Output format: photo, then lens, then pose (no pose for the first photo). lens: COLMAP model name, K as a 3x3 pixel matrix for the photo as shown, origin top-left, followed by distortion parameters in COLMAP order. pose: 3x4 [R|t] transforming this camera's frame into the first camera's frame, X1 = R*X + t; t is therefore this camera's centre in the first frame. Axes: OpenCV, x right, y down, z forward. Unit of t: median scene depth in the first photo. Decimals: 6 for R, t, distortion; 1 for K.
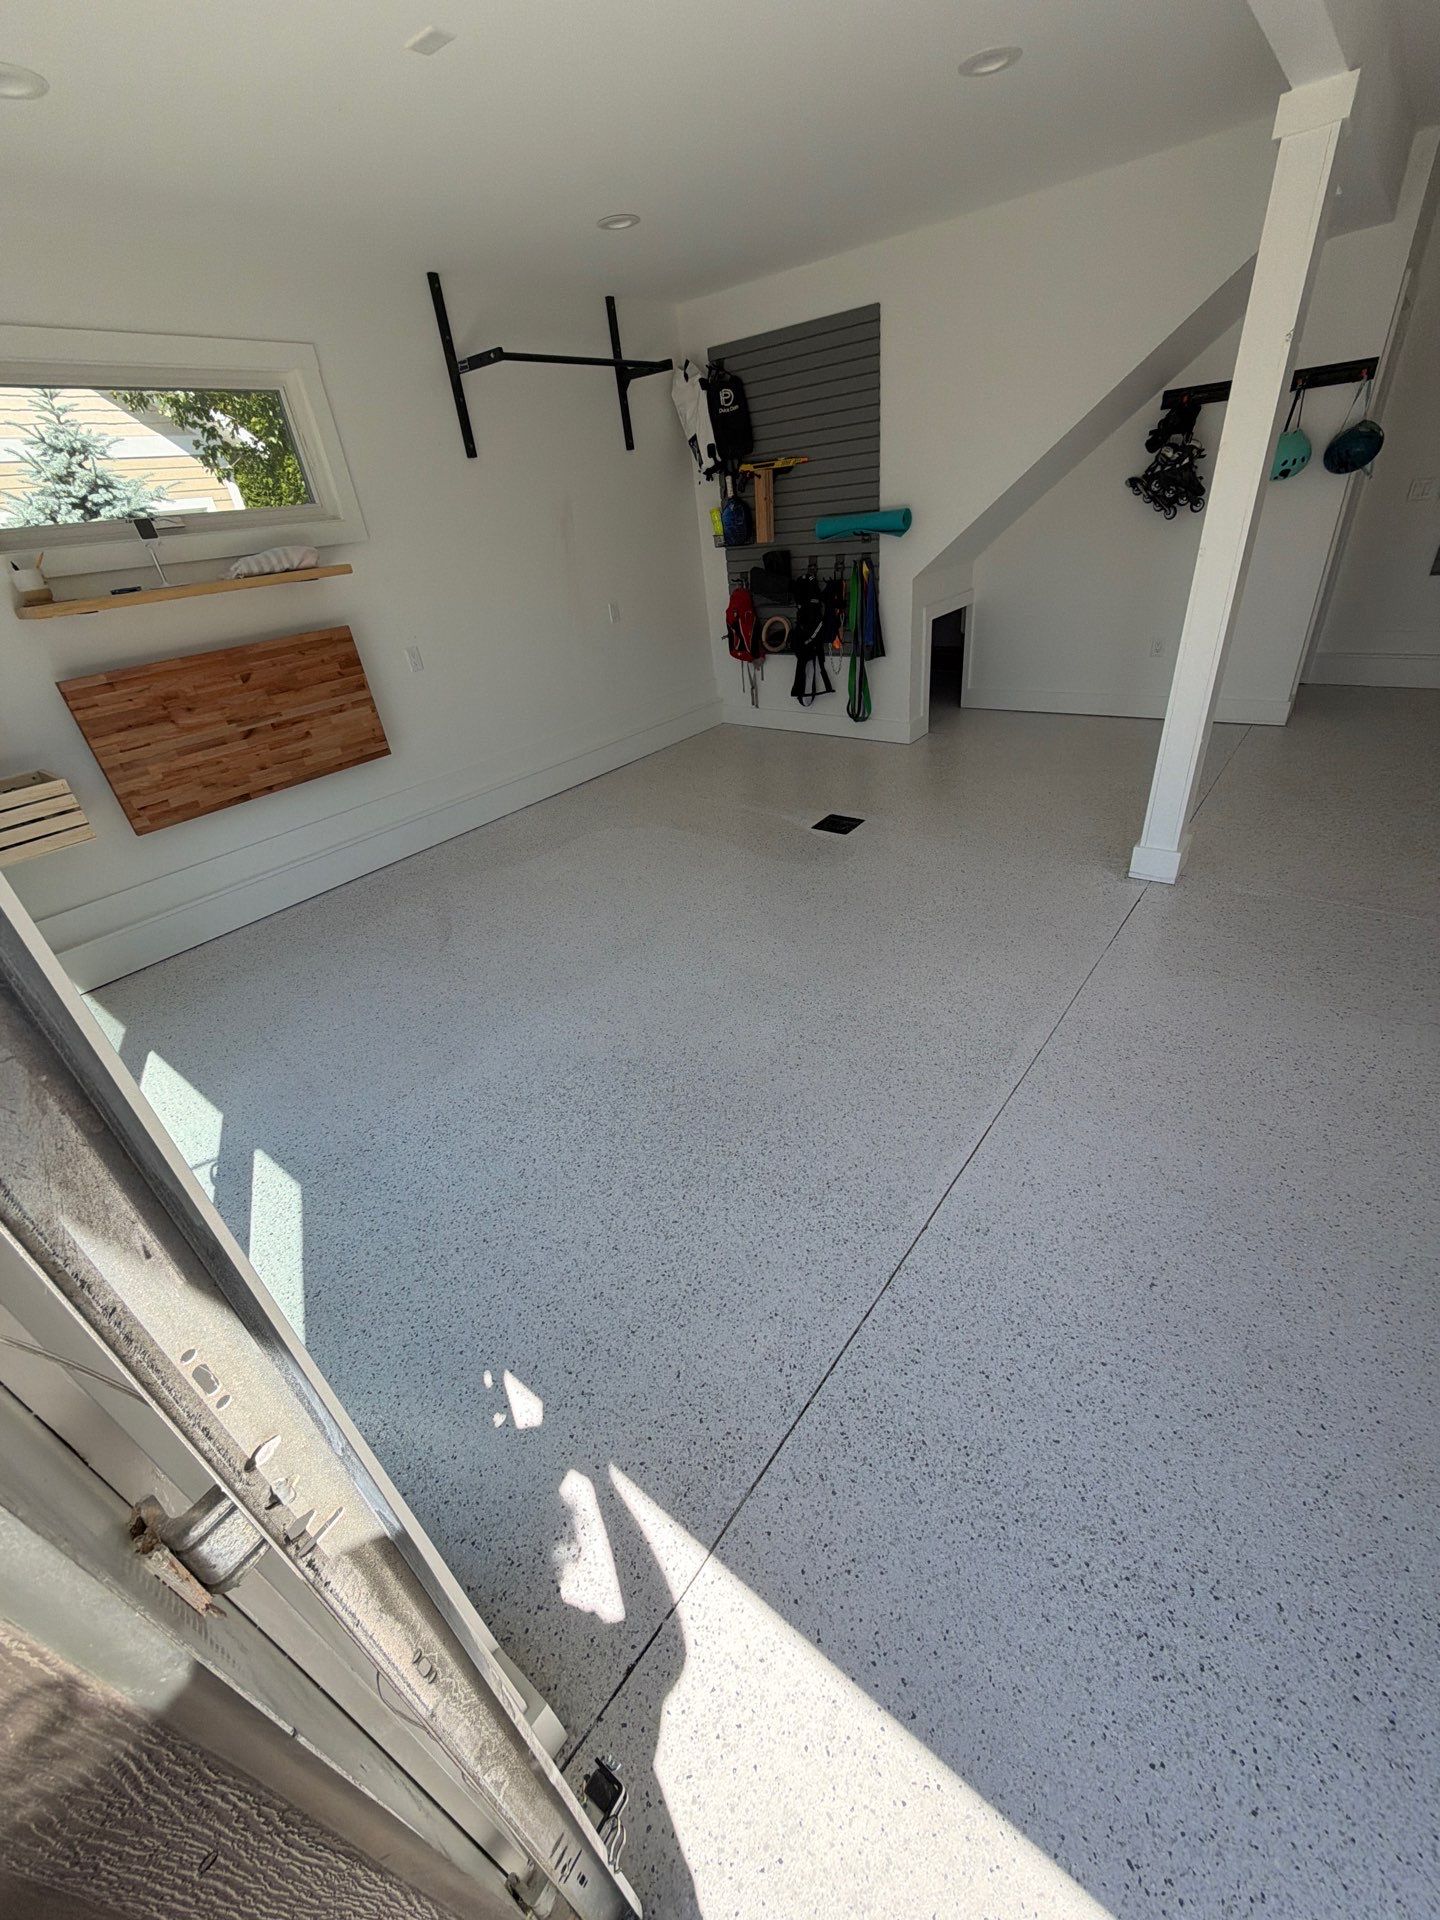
lens RADIAL K [[763.6, 0, 719.3], [0, 763.6, 964.2], [0, 0, 1]] dist [0.002906, -0.000732]
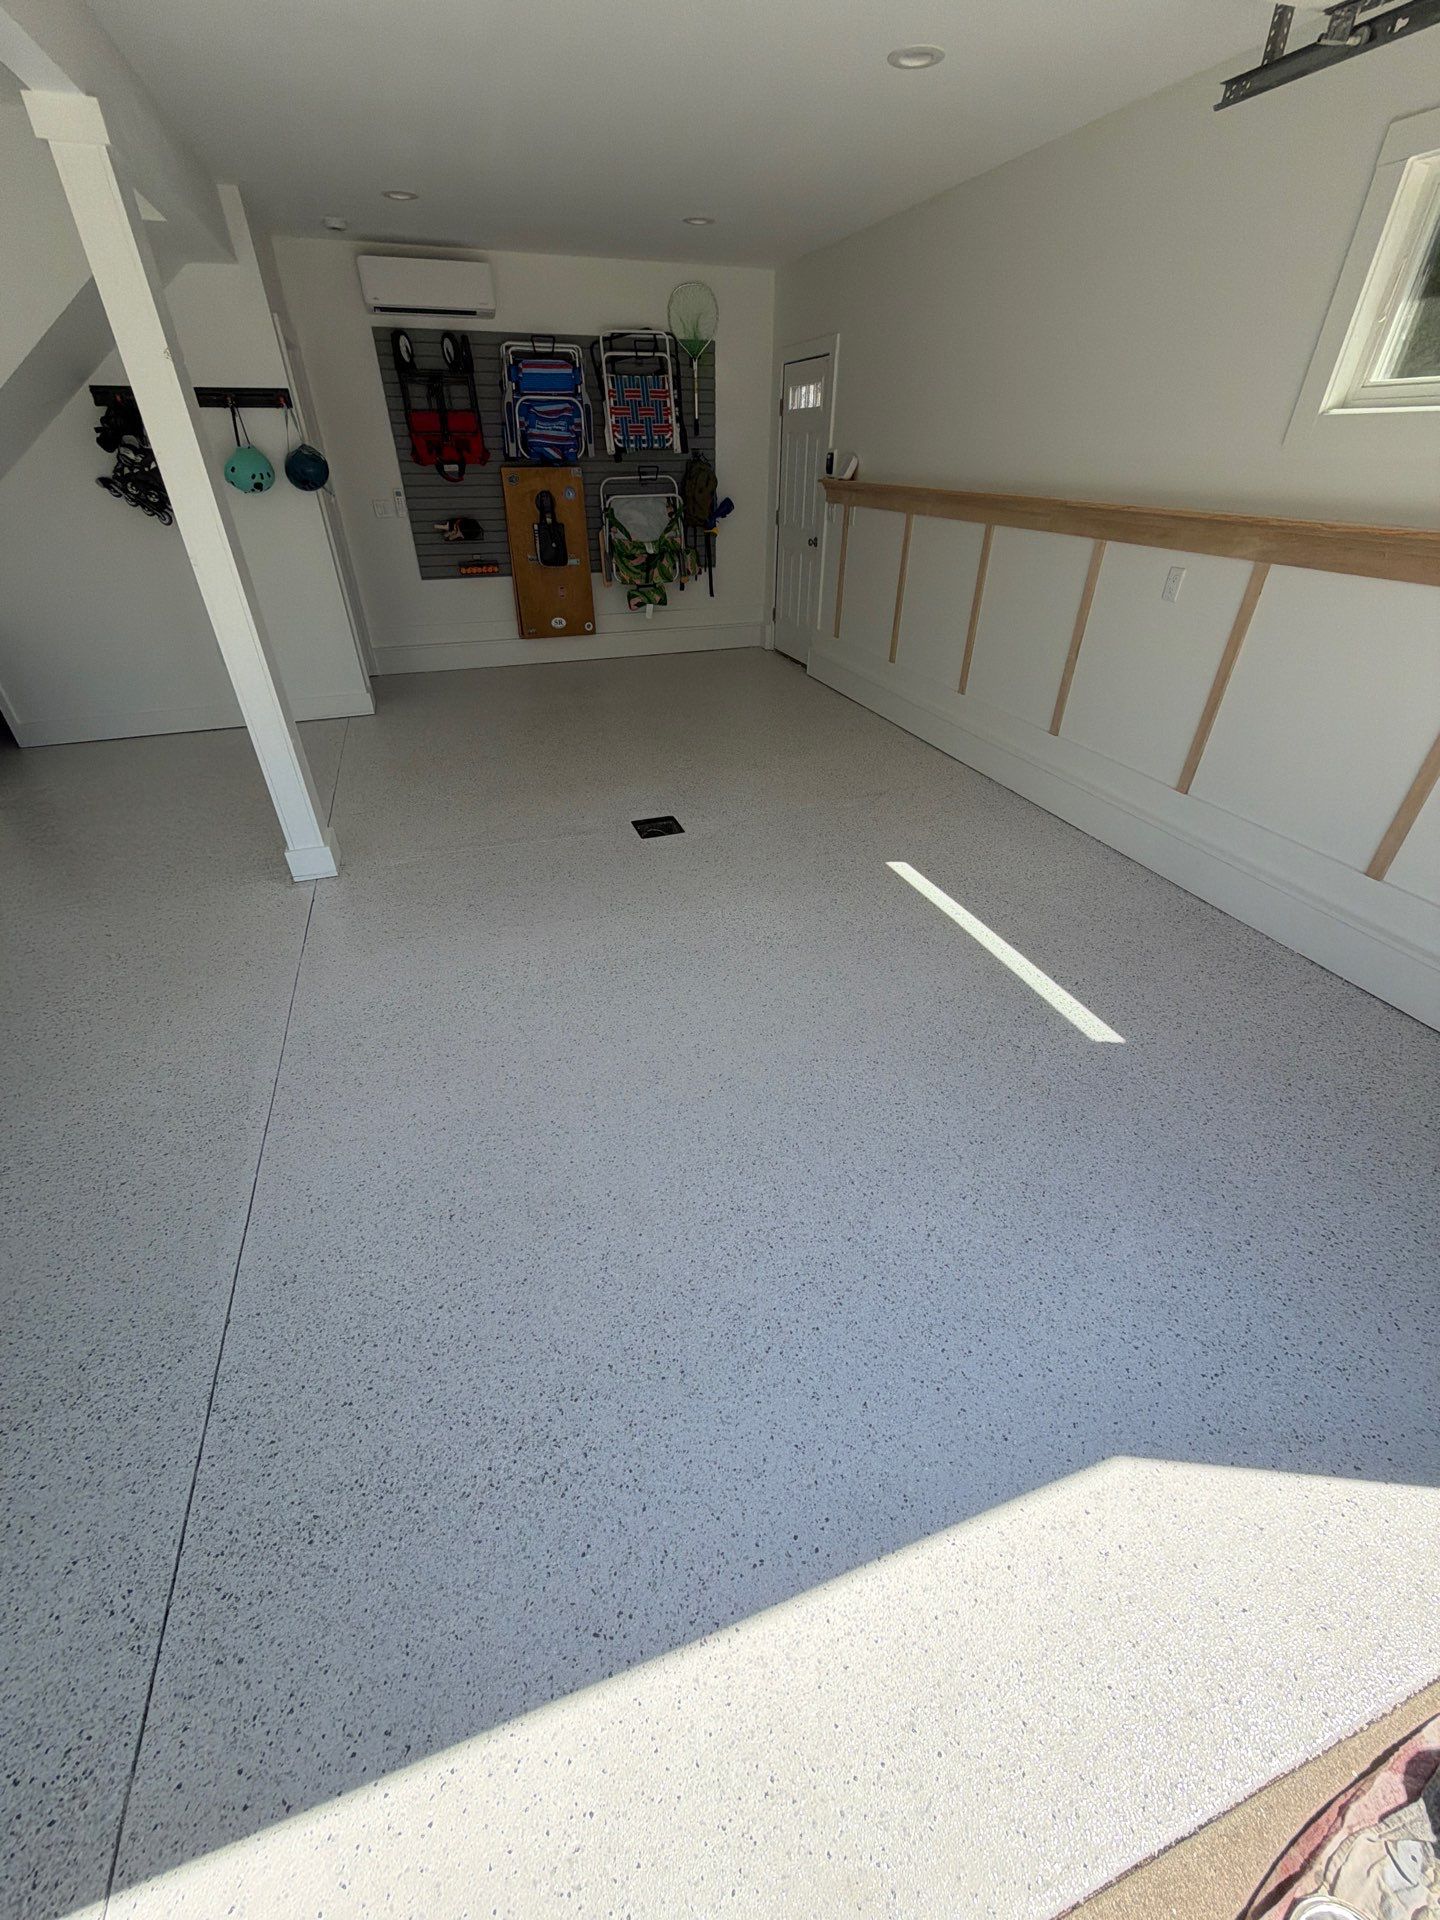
lens RADIAL K [[763.6, 0, 719.3], [0, 763.6, 964.2], [0, 0, 1]] dist [0.002906, -0.000732]
pose [[0.540701, -0.388223, 0.746275, 0.030240], [0.391164, 0.901427, 0.185524, 0.010907], [-0.744737, 0.191603, 0.639261, -0.029233]]
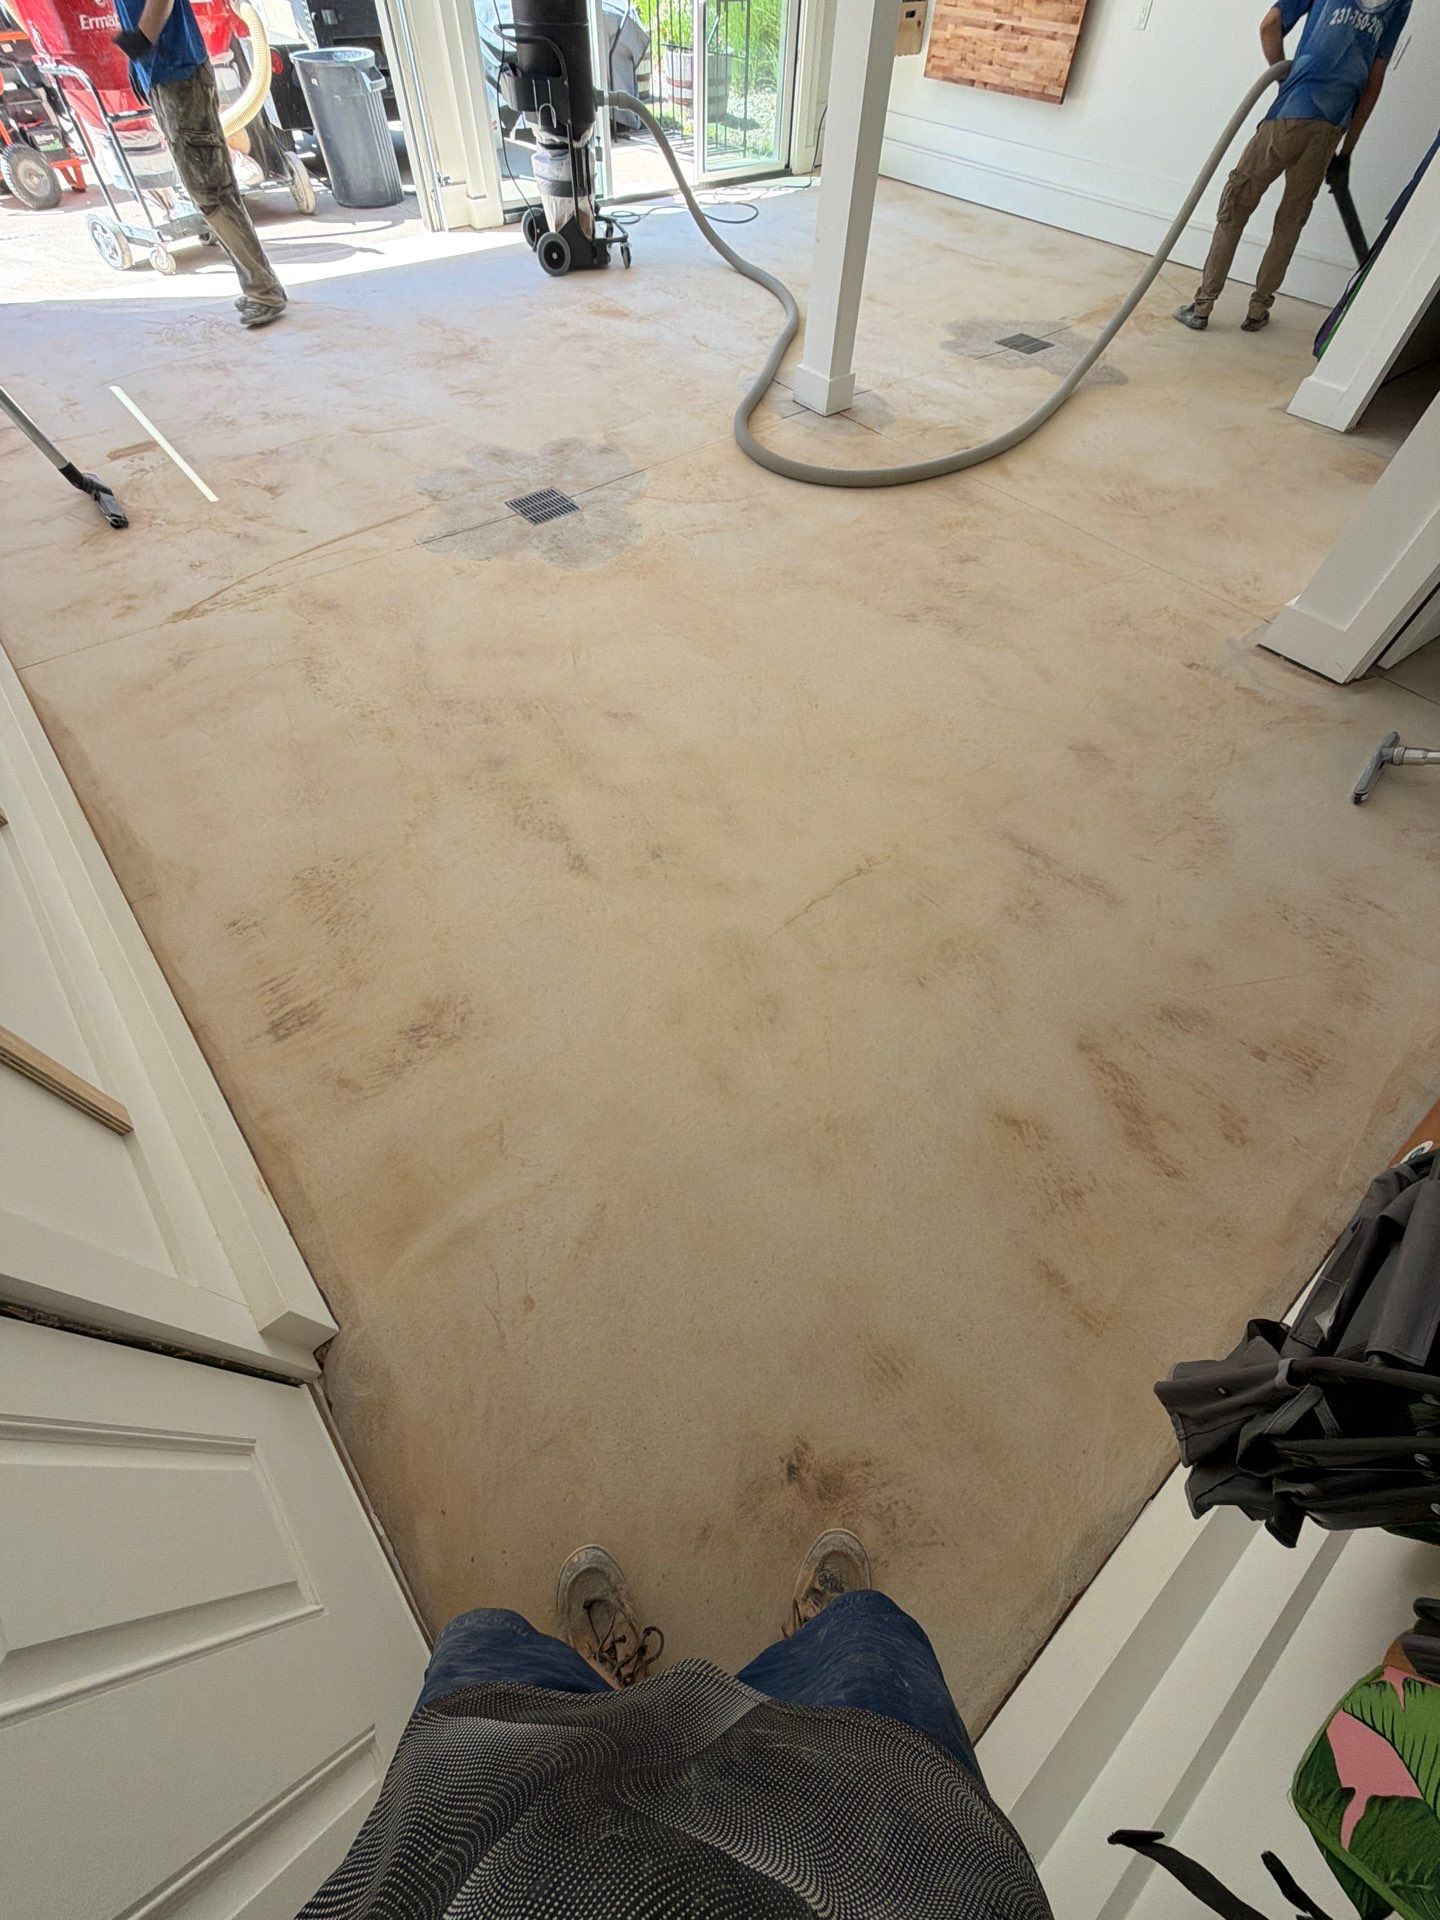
lens RADIAL K [[769.9, 0, 722.3], [0, 769.9, 956.7], [0, 0, 1]] dist [0.001057, 0.000412]
pose [[-0.218839, 0.852666, -0.474416, 1.396187], [-0.509116, 0.314995, 0.800986, -0.531583], [0.832412, 0.416820, 0.365173, 0.616359]]
